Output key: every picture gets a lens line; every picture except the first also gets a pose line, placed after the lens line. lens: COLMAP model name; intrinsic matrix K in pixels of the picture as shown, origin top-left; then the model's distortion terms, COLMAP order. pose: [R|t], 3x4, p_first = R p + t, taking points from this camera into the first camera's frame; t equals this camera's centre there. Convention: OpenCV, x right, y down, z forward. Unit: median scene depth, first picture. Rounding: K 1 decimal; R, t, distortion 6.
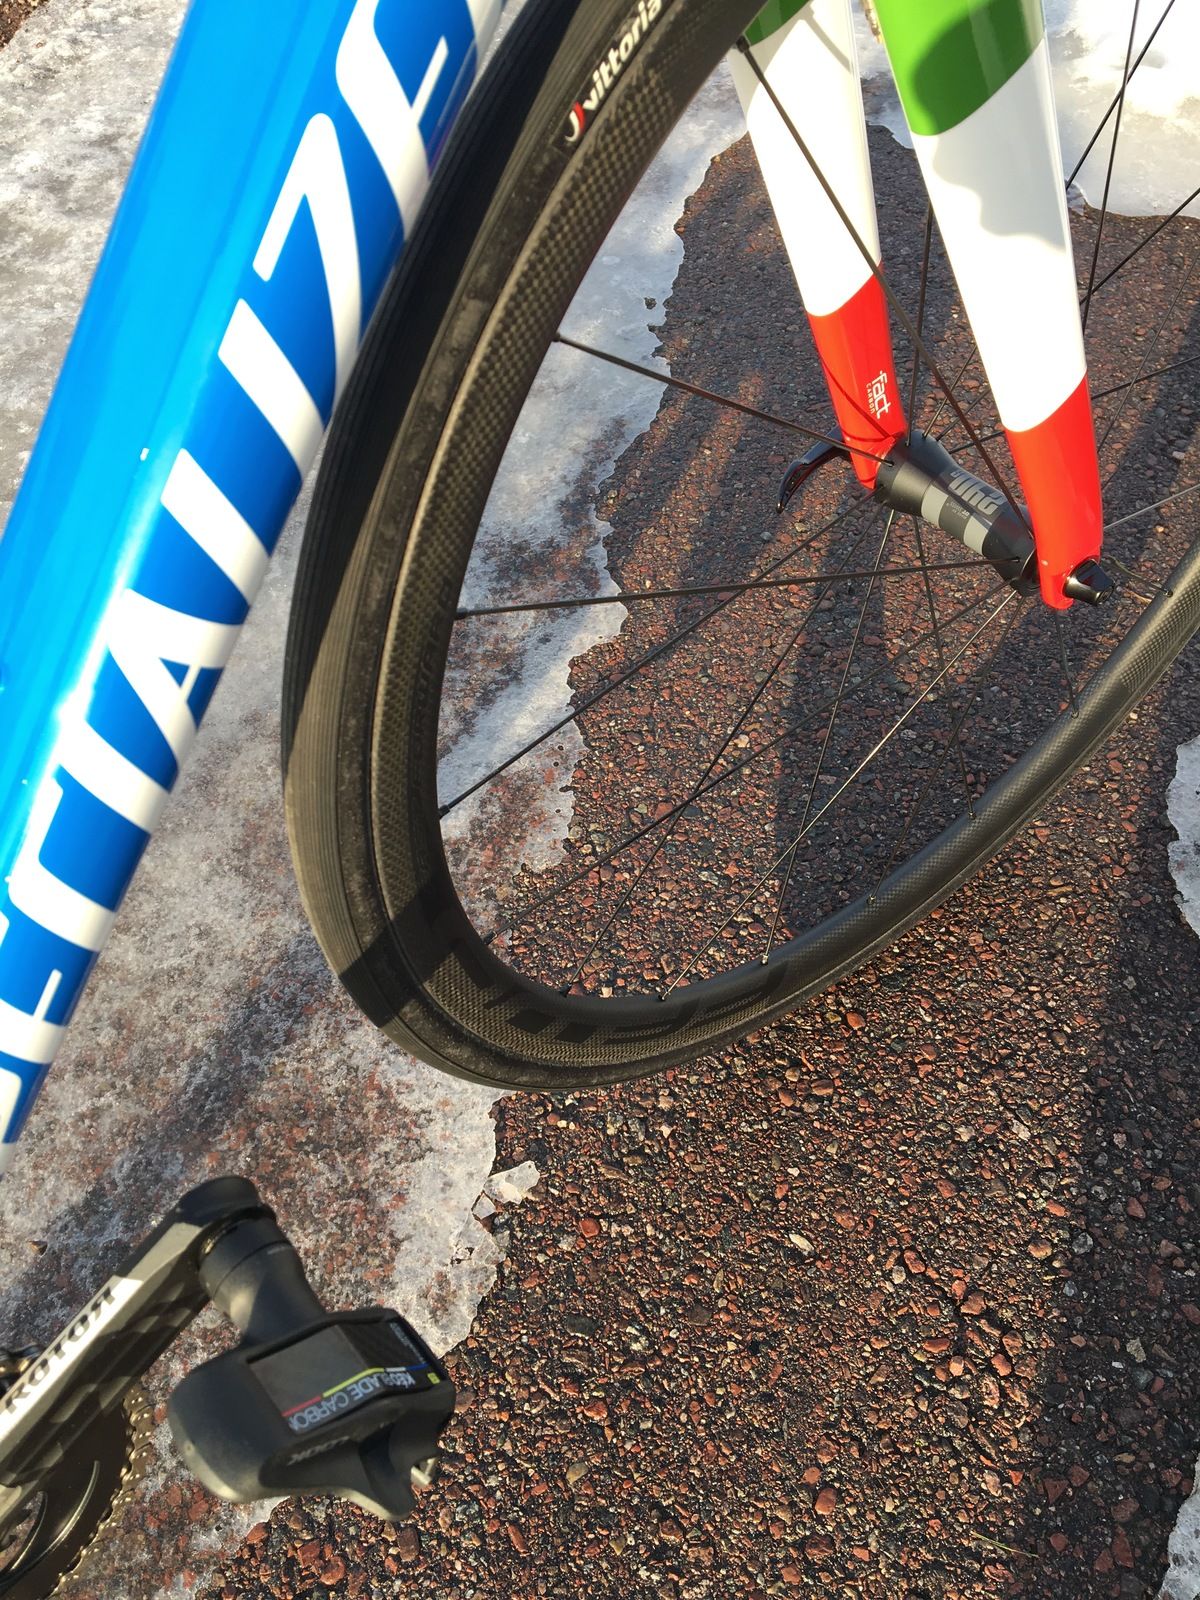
lens RADIAL K [[1353.0, 0, 594.2], [0, 1353.0, 805.5], [0, 0, 1]] dist [0.060443, -0.096096]
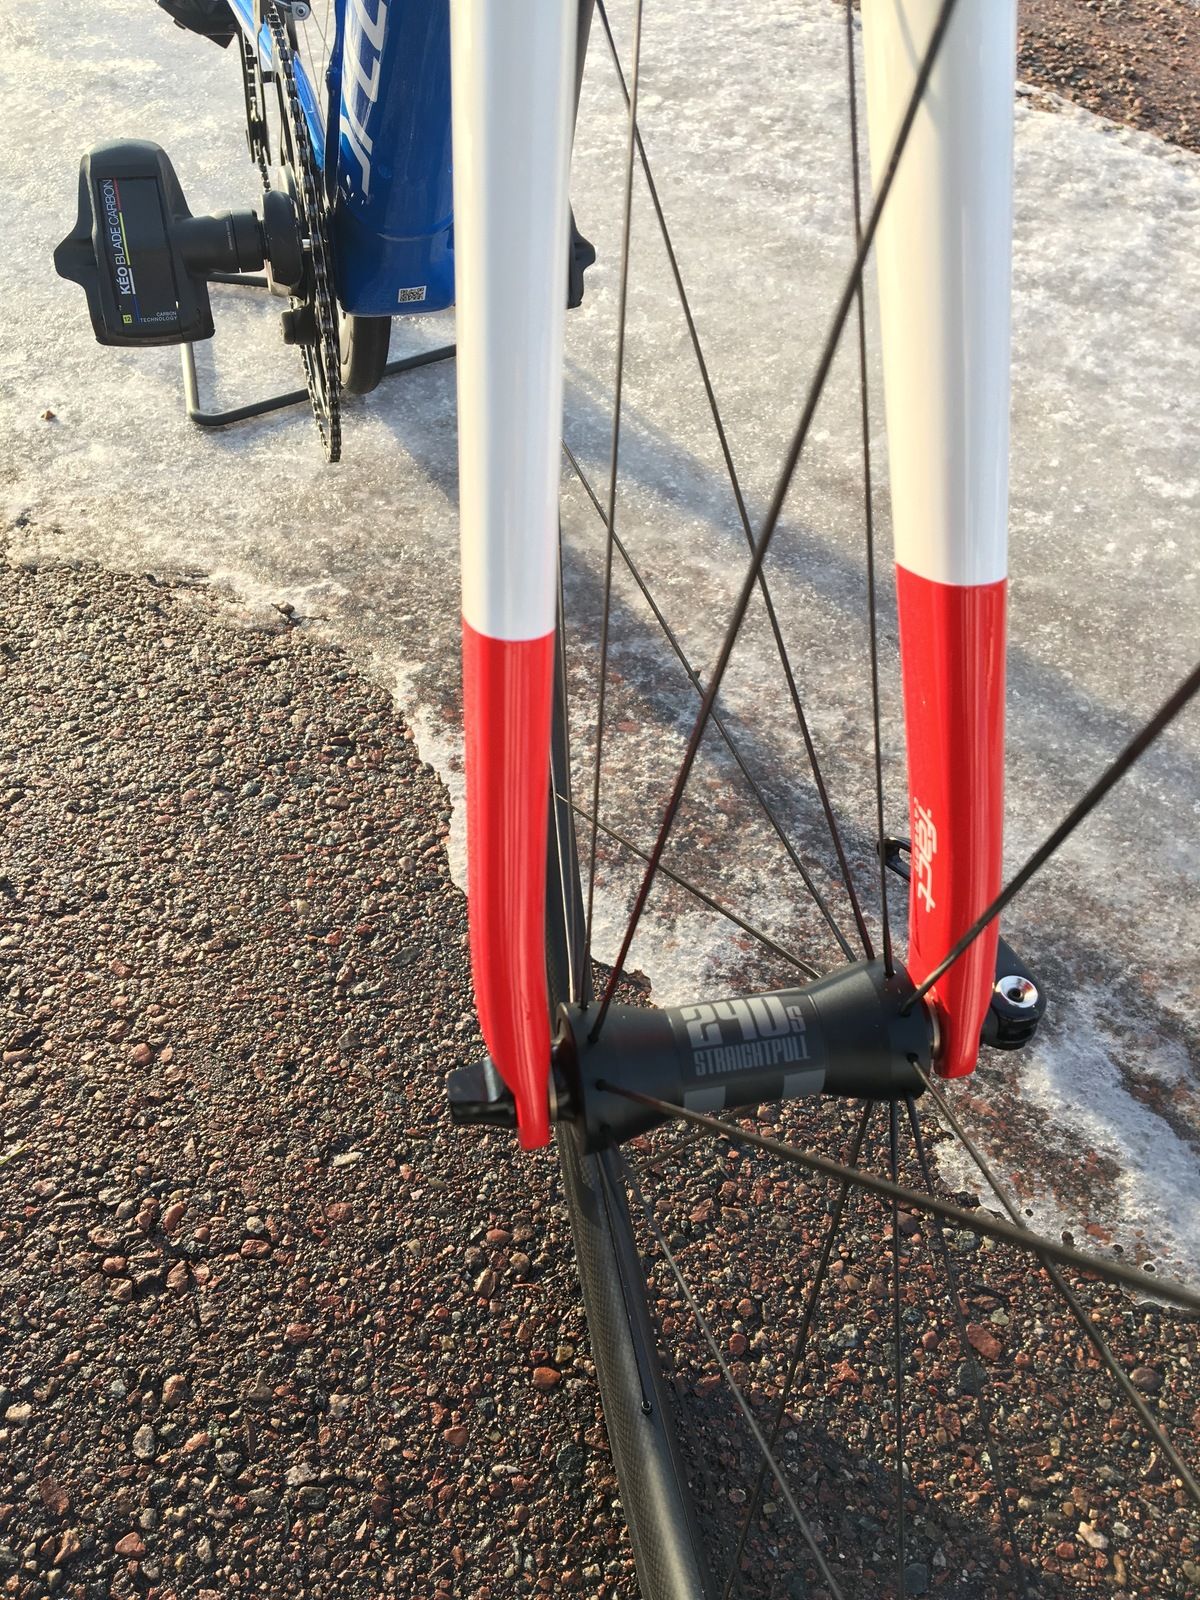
lens RADIAL K [[1353.0, 0, 616.9], [0, 1353.0, 795.5], [0, 0, 1]] dist [0.060443, -0.096096]
pose [[-0.442515, 0.667913, -0.598392, 0.462977], [-0.709011, 0.147983, 0.689495, -0.485989], [0.549075, 0.729379, 0.408073, 0.550521]]
